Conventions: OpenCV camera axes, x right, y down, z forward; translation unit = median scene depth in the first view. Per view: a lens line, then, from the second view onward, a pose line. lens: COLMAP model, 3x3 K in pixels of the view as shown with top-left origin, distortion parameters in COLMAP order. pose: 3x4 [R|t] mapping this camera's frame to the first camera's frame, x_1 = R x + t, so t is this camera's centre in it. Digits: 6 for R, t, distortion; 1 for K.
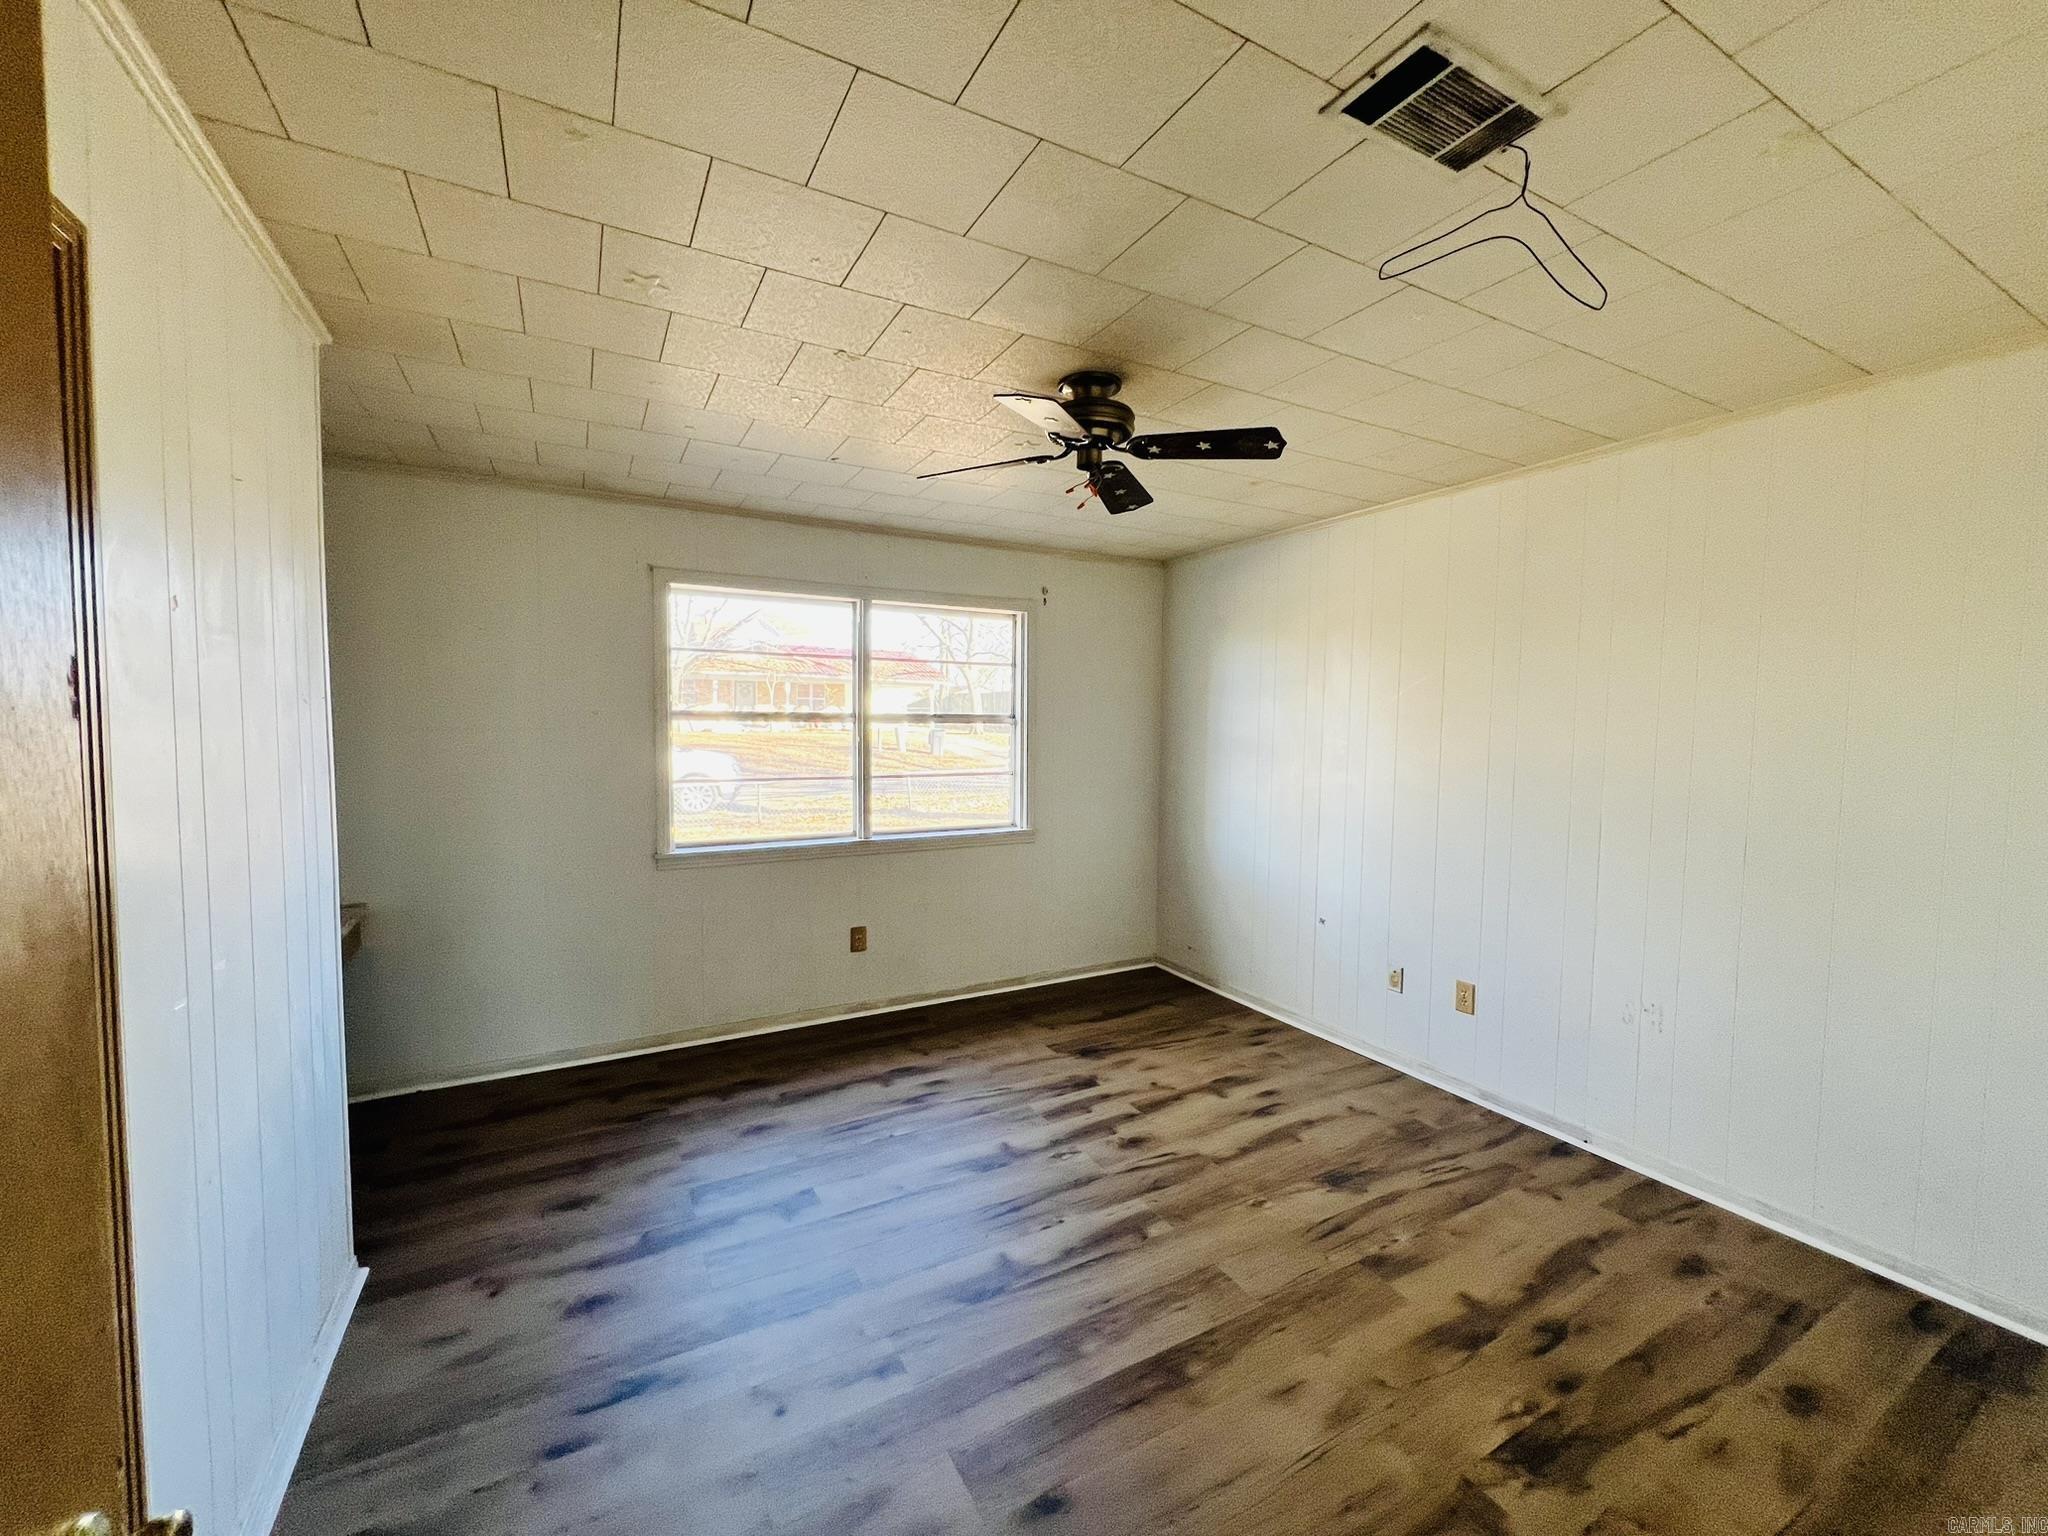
lens RADIAL K [[818.6, 0, 1022.9], [0, 818.6, 764.8], [0, 0, 1]] dist [-0.002245, 0.001318]
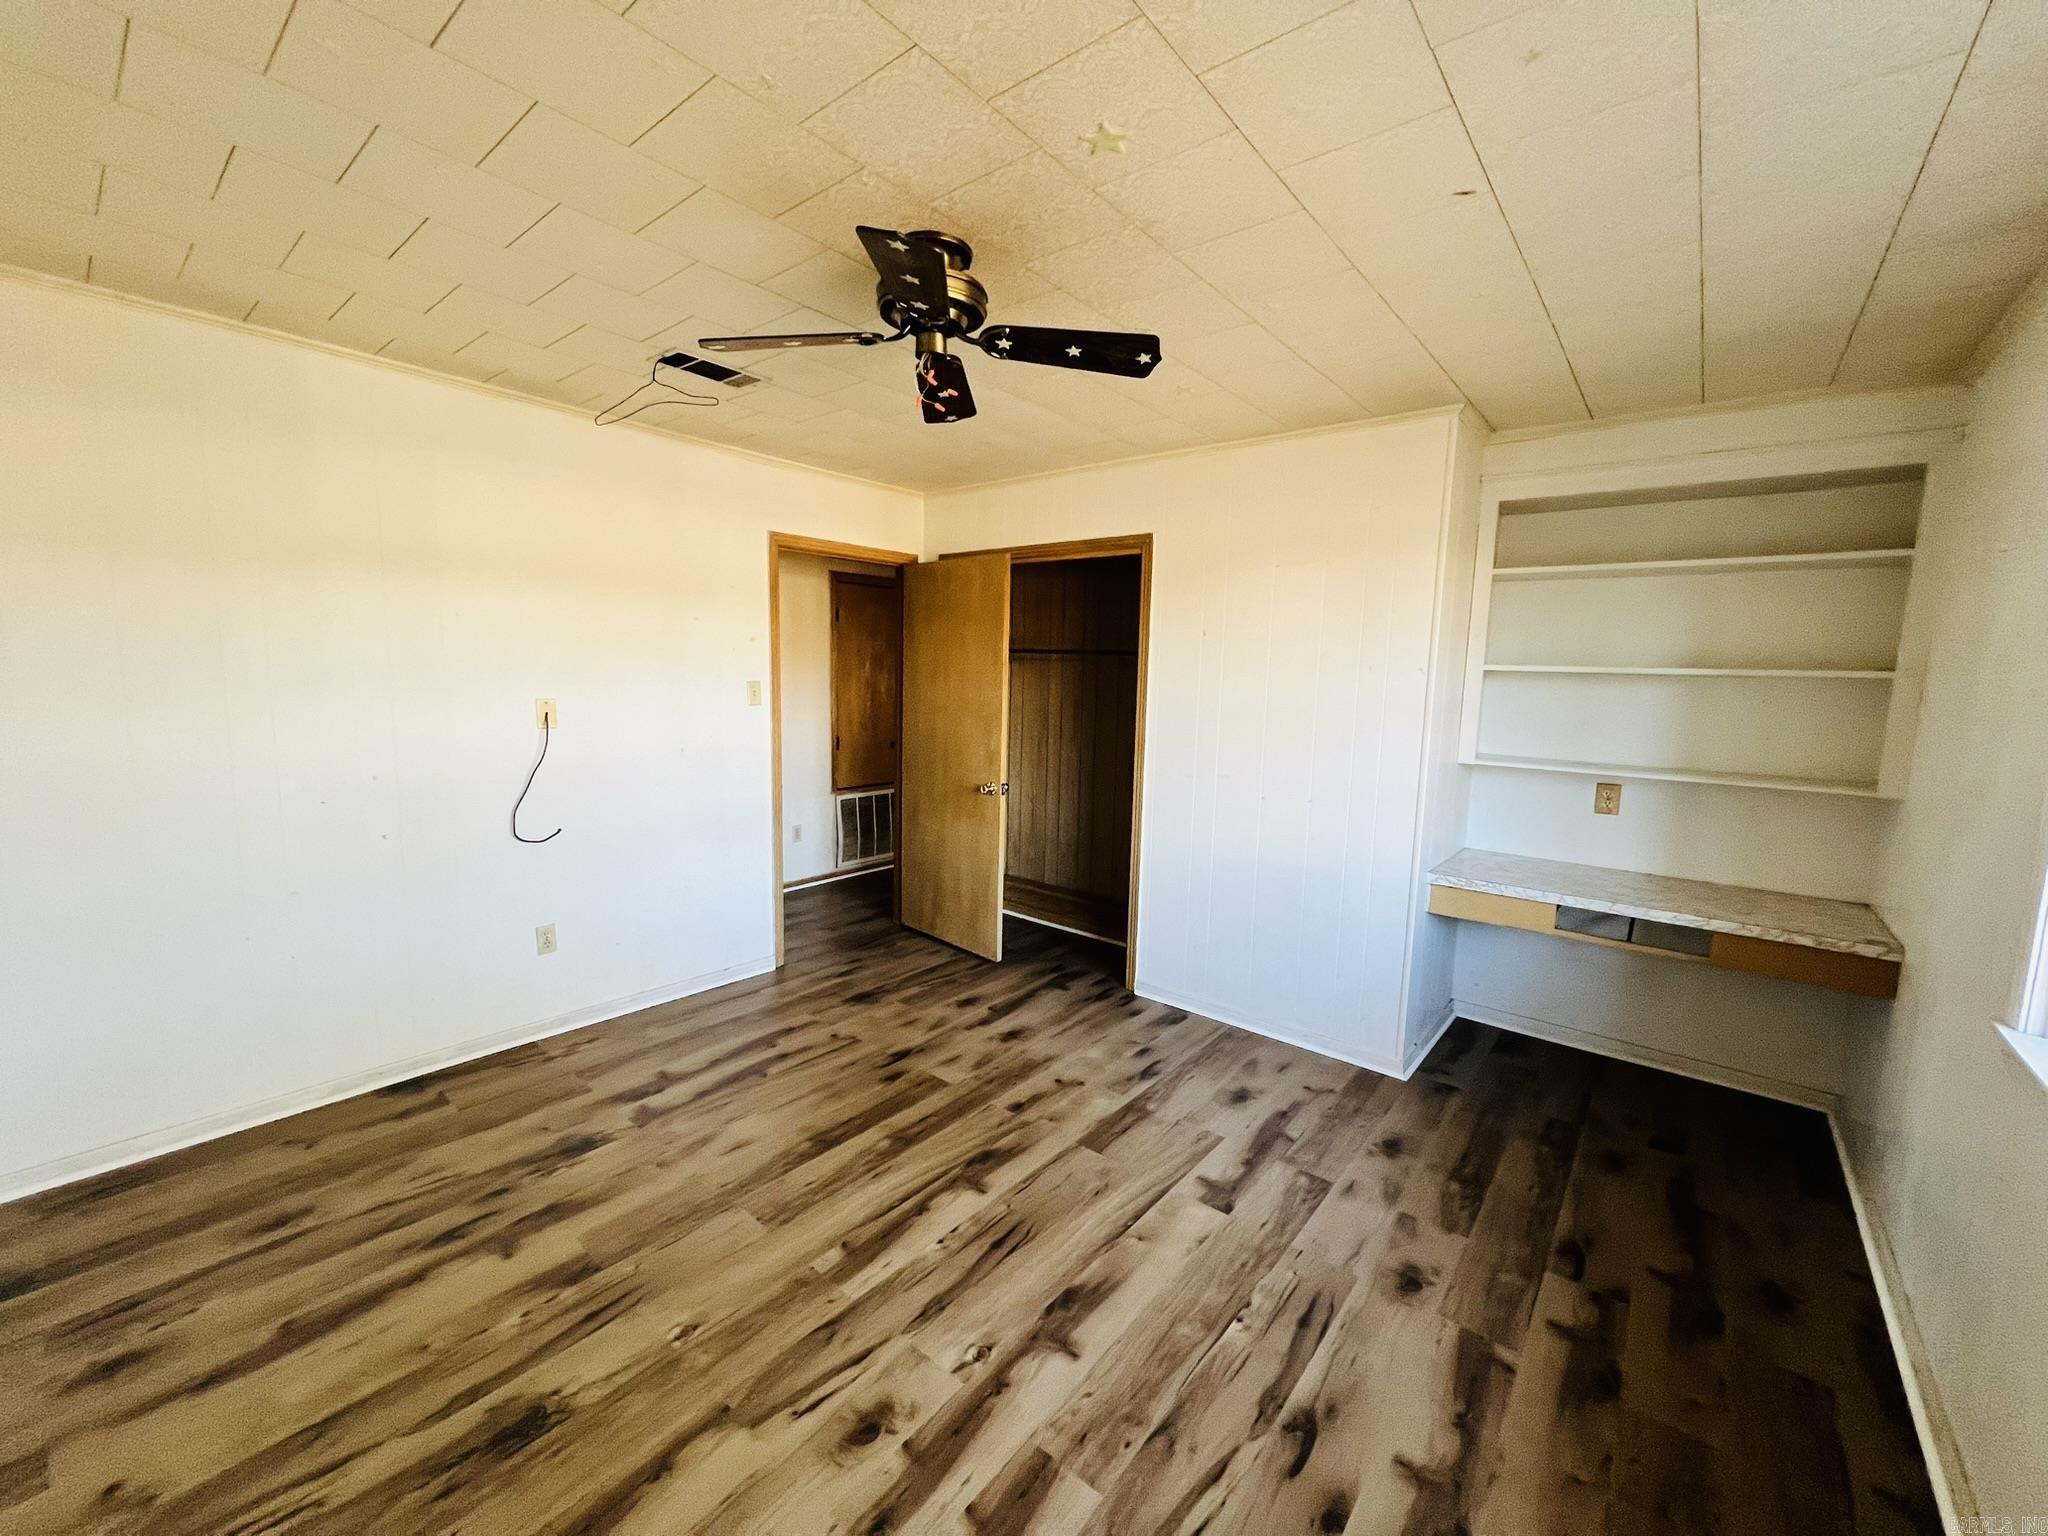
lens RADIAL K [[818.6, 0, 1022.9], [0, 818.6, 767.3], [0, 0, 1]] dist [-0.002245, 0.001318]
pose [[-0.929454, 0.009974, -0.368804, 0.281252], [-0.056572, 0.983960, 0.169181, -0.096992], [0.364576, 0.178109, -0.913981, 1.728646]]
